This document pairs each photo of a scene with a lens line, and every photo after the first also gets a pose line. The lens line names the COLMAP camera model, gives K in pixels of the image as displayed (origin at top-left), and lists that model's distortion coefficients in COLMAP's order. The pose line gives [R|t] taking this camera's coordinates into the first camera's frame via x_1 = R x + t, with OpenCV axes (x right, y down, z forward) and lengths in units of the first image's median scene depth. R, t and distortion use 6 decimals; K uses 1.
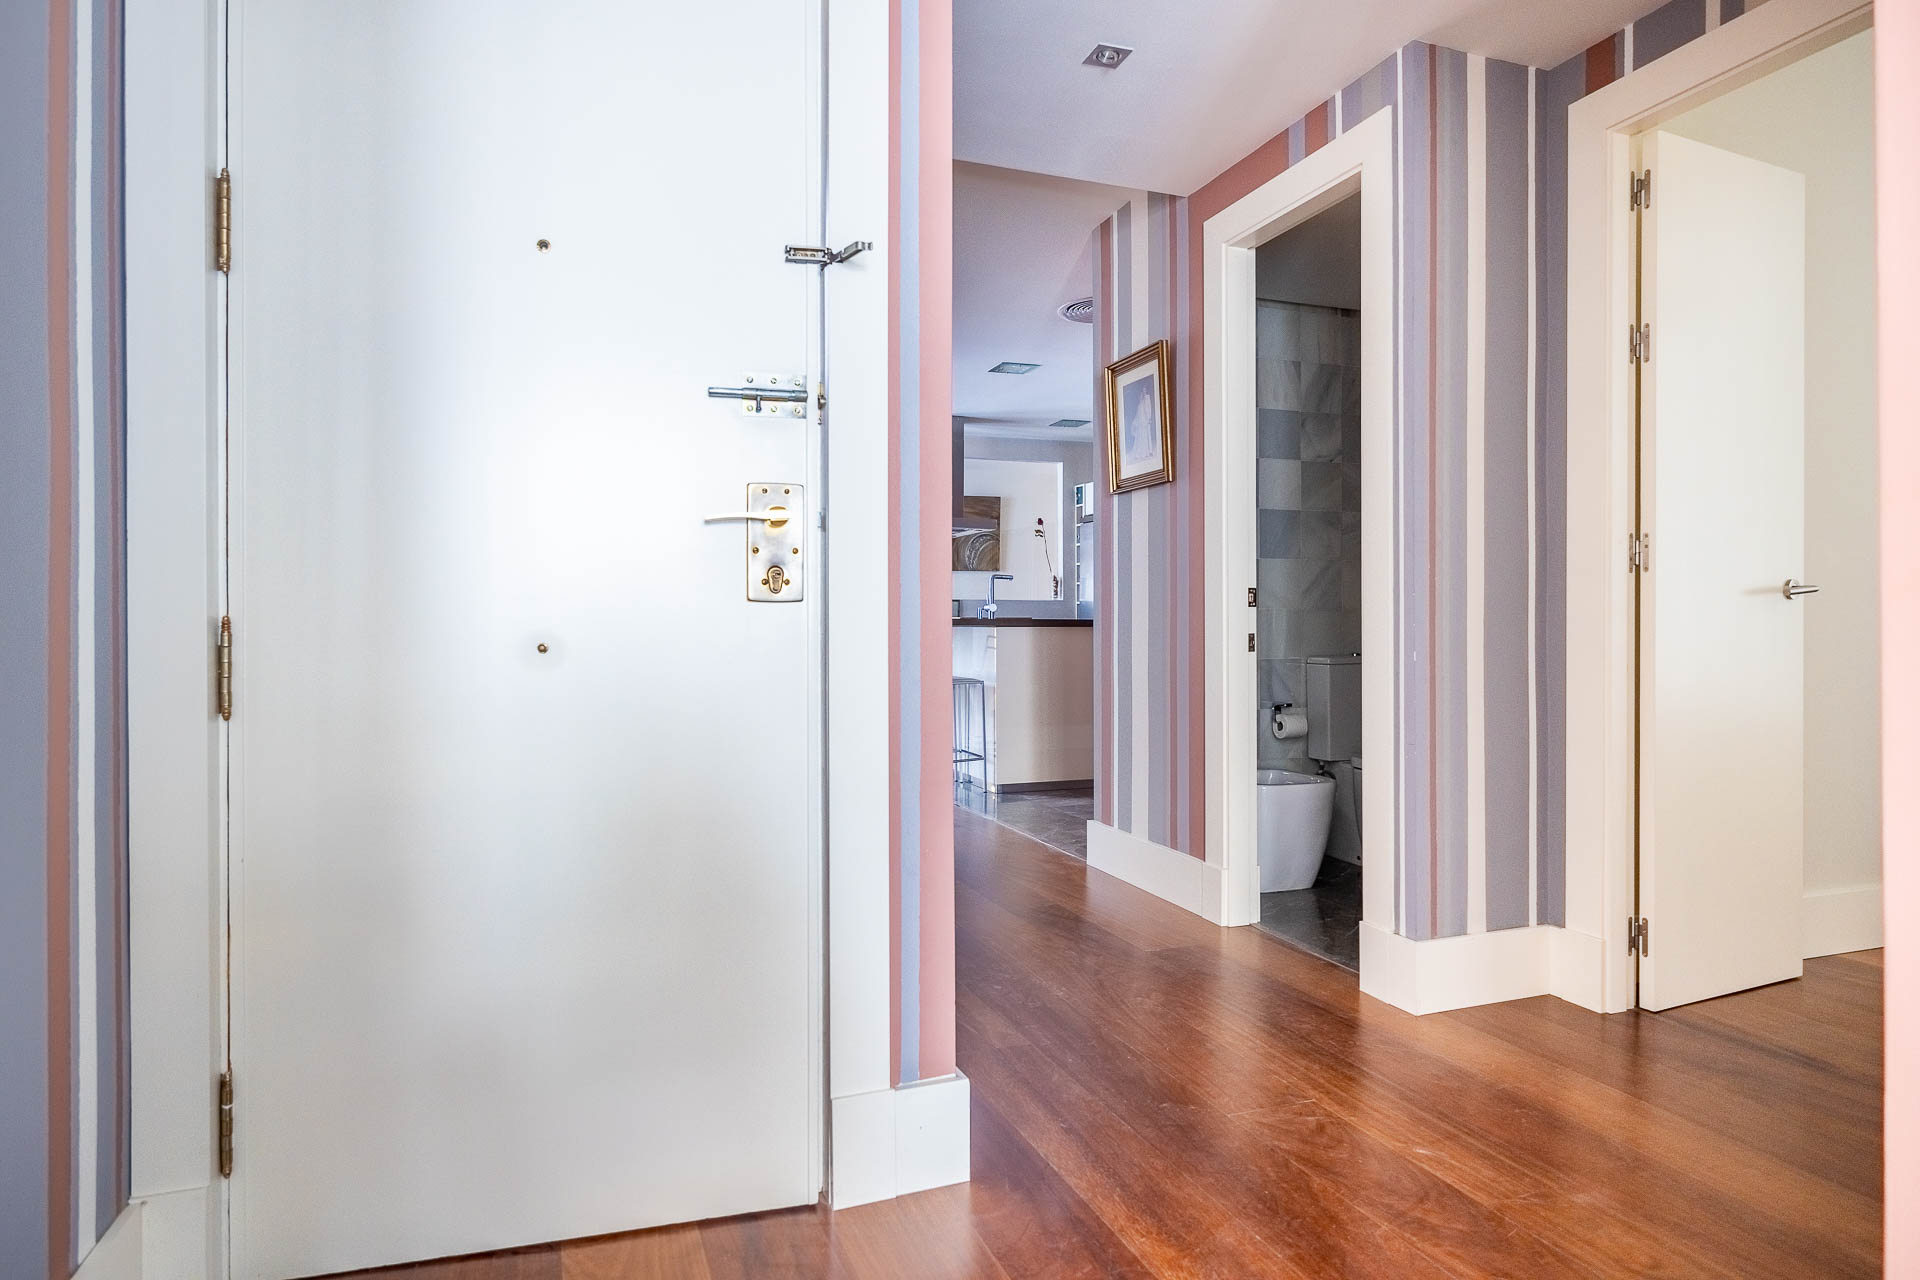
lens RADIAL K [[1105.1, 0, 960.0], [0, 1105.1, 631.2], [0, 0, 1]] dist [-0.002958, 0.000767]
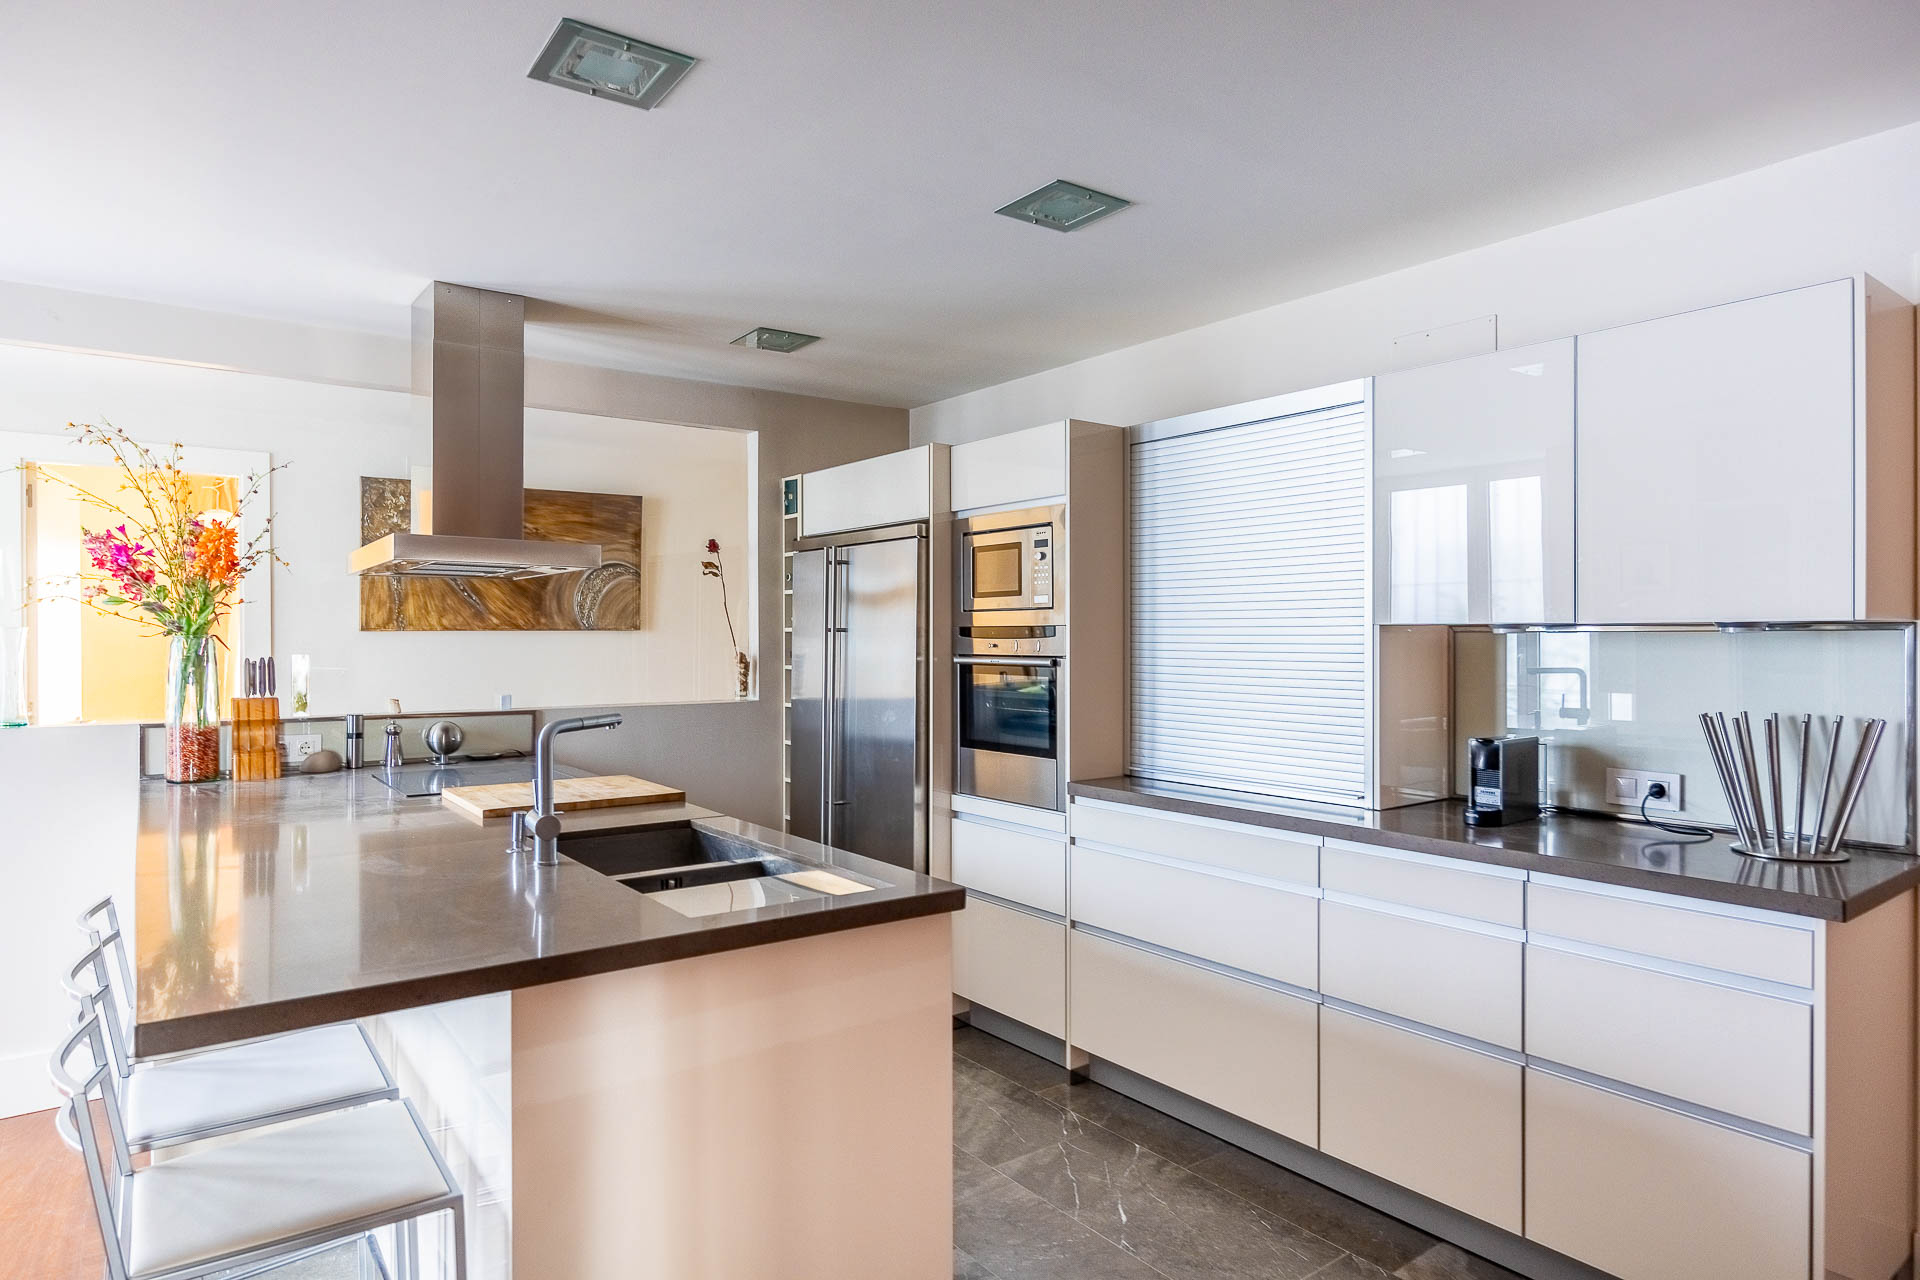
lens RADIAL K [[1105.1, 0, 959.4], [0, 1105.1, 641.9], [0, 0, 1]] dist [-0.002958, 0.000767]
pose [[0.959408, 0.003348, 0.282002, 0.038080], [-0.001095, 0.999966, -0.008147, -0.050973], [-0.282019, 0.007507, 0.959379, 0.481500]]
